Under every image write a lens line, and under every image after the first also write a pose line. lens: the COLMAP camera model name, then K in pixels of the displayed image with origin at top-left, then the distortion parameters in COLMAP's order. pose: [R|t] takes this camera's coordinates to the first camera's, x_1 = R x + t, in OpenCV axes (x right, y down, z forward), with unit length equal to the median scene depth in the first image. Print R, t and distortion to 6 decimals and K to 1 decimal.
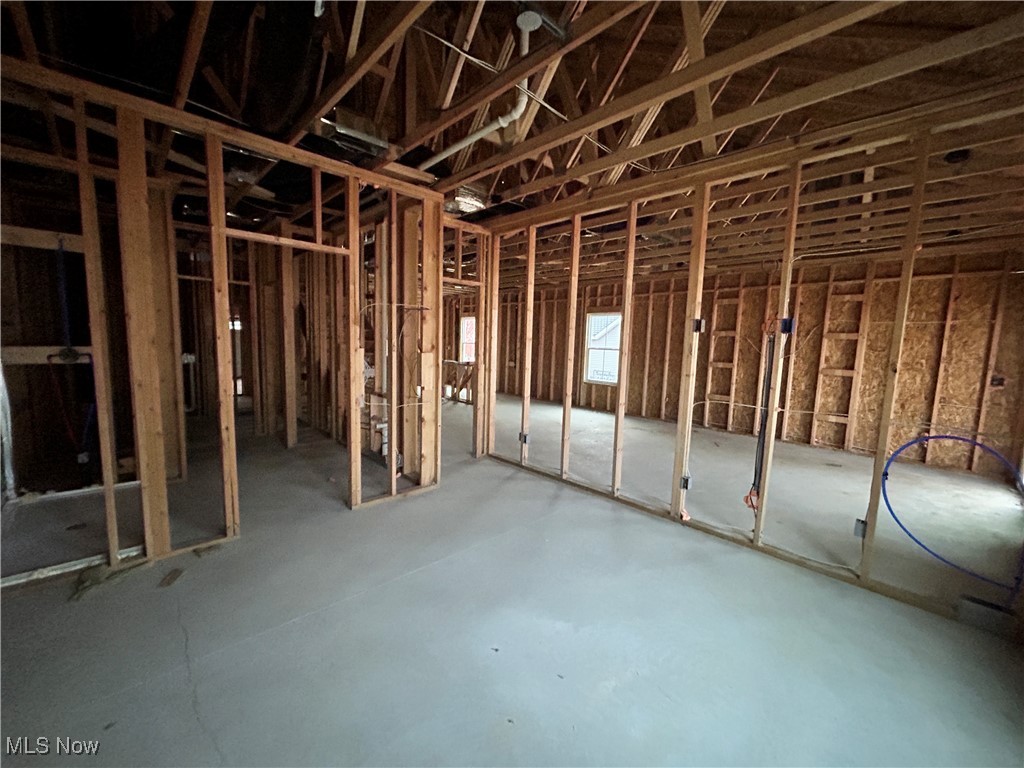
lens RADIAL K [[411.3, 0, 507.0], [0, 411.3, 384.2], [0, 0, 1]] dist [-0.004110, 0.001137]
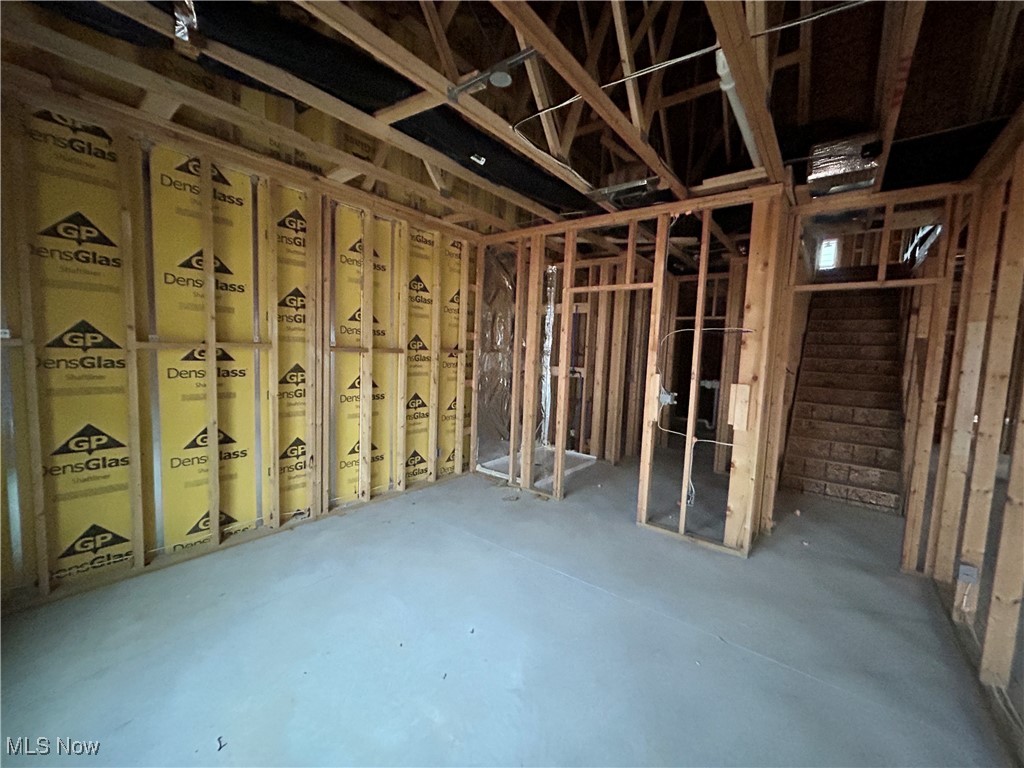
lens RADIAL K [[411.3, 0, 513.7], [0, 411.3, 384.8], [0, 0, 1]] dist [-0.004110, 0.001137]
pose [[0.156234, 0.058250, -0.986001, 0.519874], [-0.142224, 0.989183, 0.035902, -0.039232], [0.977427, 0.134624, 0.162828, 0.405817]]
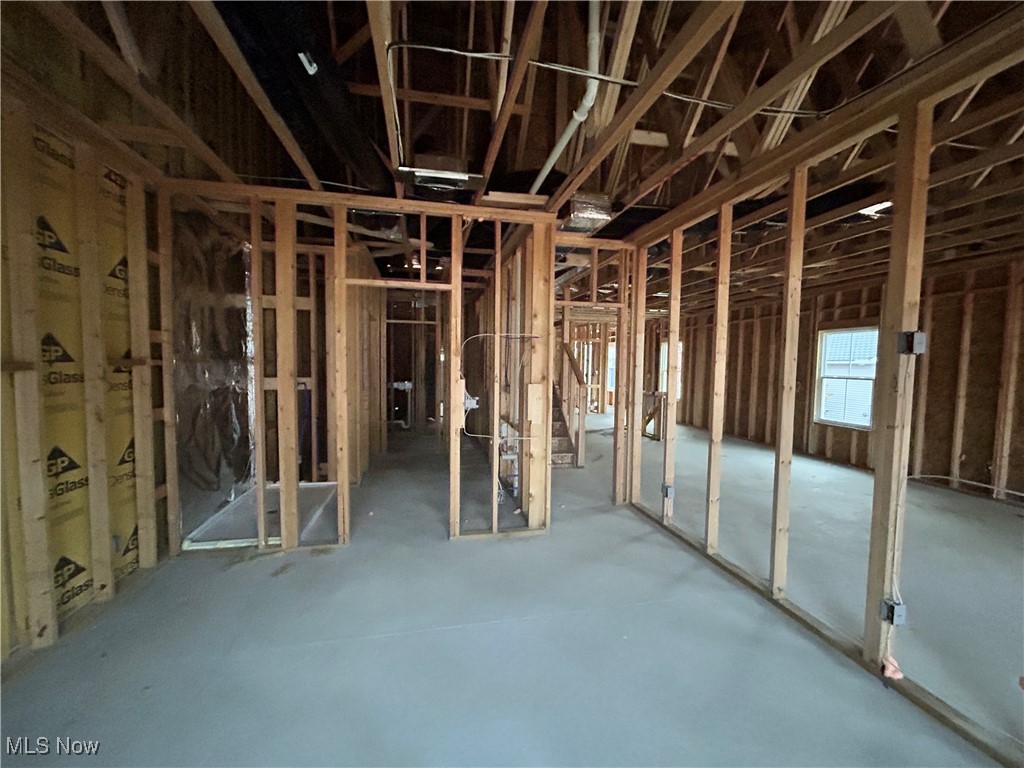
lens RADIAL K [[411.3, 0, 509.8], [0, 411.3, 384.3], [0, 0, 1]] dist [-0.004110, 0.001137]
pose [[0.855130, 0.008654, -0.518342, 0.227081], [-0.042949, 0.997606, -0.054199, -0.021592], [0.516632, 0.068609, 0.853454, 0.169797]]
